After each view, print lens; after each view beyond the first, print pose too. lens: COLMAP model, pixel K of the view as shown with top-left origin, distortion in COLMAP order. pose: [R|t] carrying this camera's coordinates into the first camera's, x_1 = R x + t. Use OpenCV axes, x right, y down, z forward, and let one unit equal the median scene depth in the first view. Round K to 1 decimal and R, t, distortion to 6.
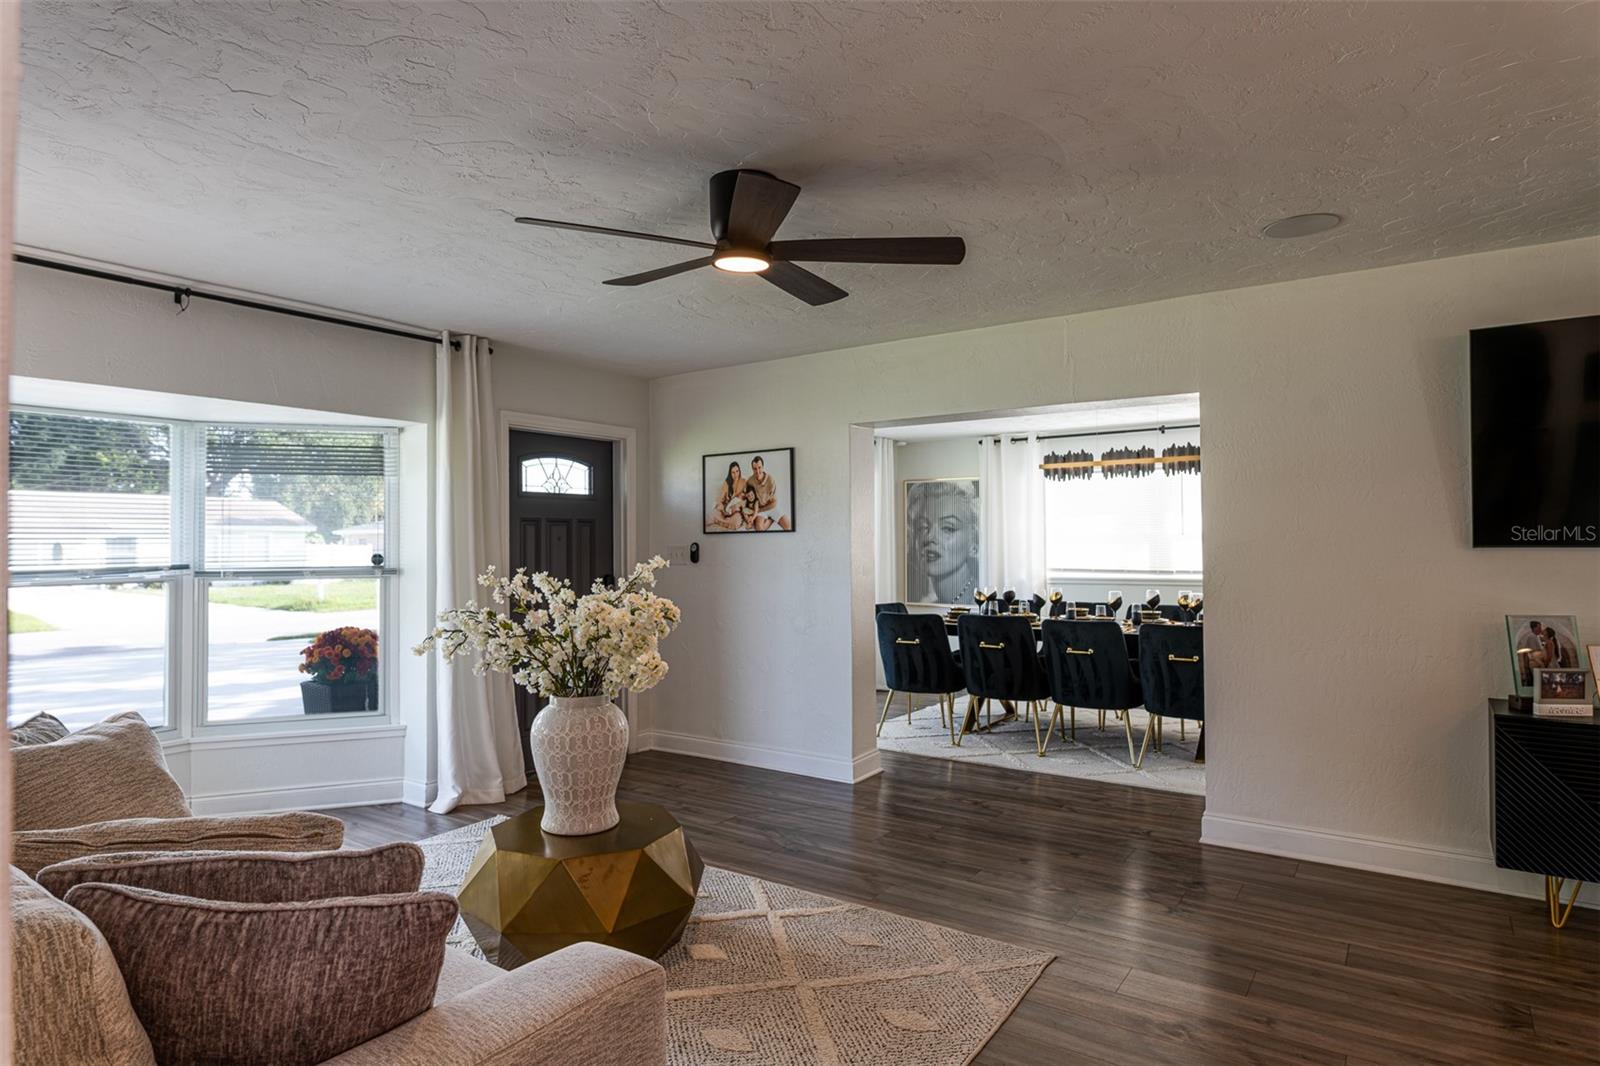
lens RADIAL K [[918.9, 0, 797.6], [0, 918.9, 529.8], [0, 0, 1]] dist [0.005107, -0.002751]
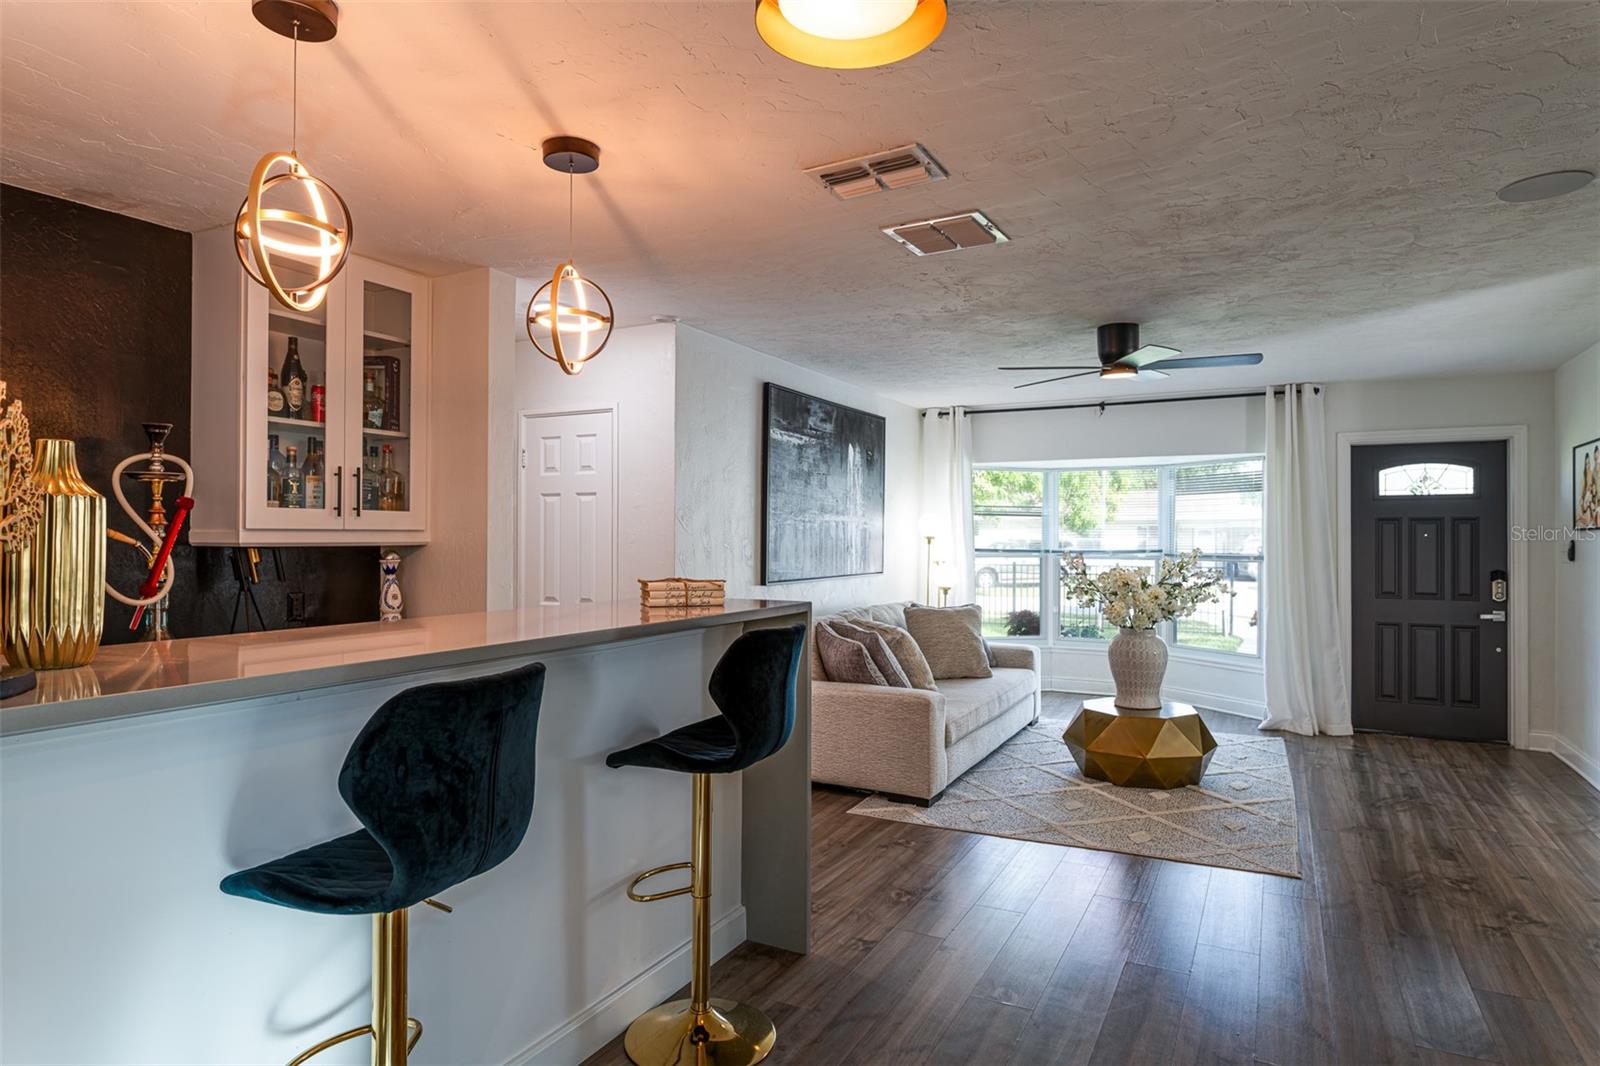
lens RADIAL K [[918.9, 0, 806.1], [0, 918.9, 530.8], [0, 0, 1]] dist [0.005107, -0.002751]
pose [[0.124957, -0.002624, -0.992159, 0.791665], [0.008486, 0.999963, -0.001576, -0.000504], [0.992126, -0.008223, 0.124975, 0.111846]]
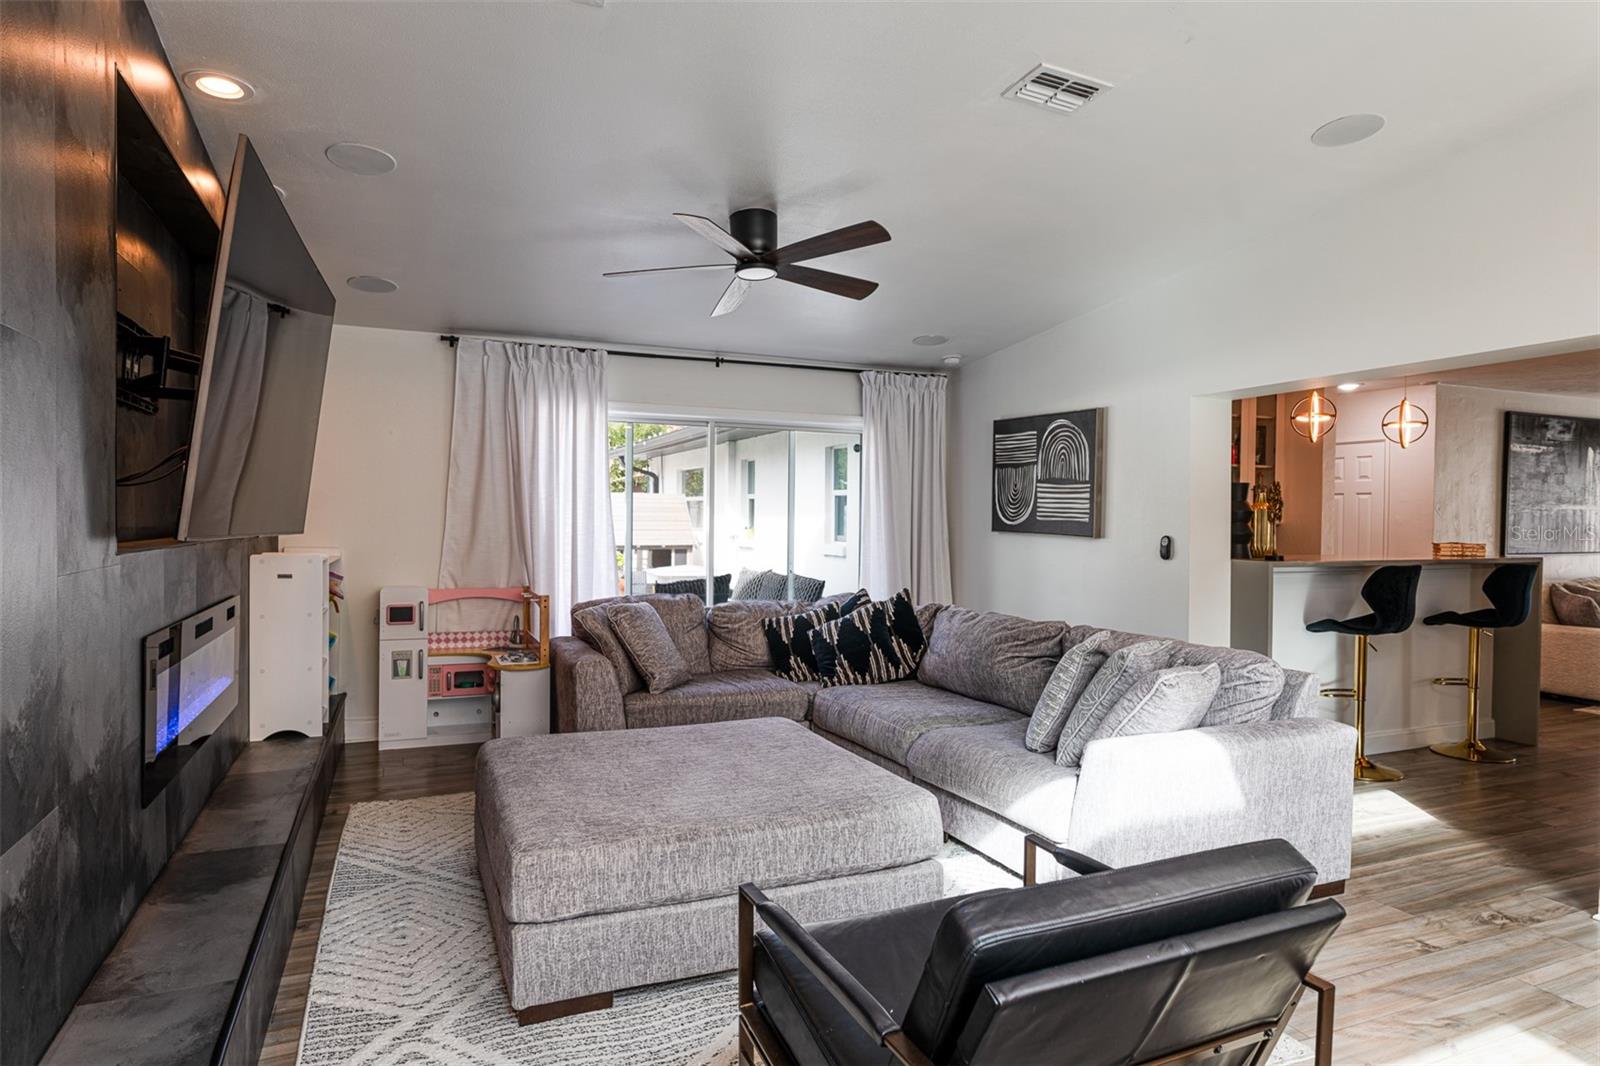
lens RADIAL K [[918.9, 0, 798.1], [0, 918.9, 525.9], [0, 0, 1]] dist [0.005107, -0.002751]
pose [[-0.529531, 0.010245, -0.848228, 1.975735], [0.000089, 0.999928, 0.012022, -0.009269], [0.848290, 0.006291, -0.529494, -0.026816]]
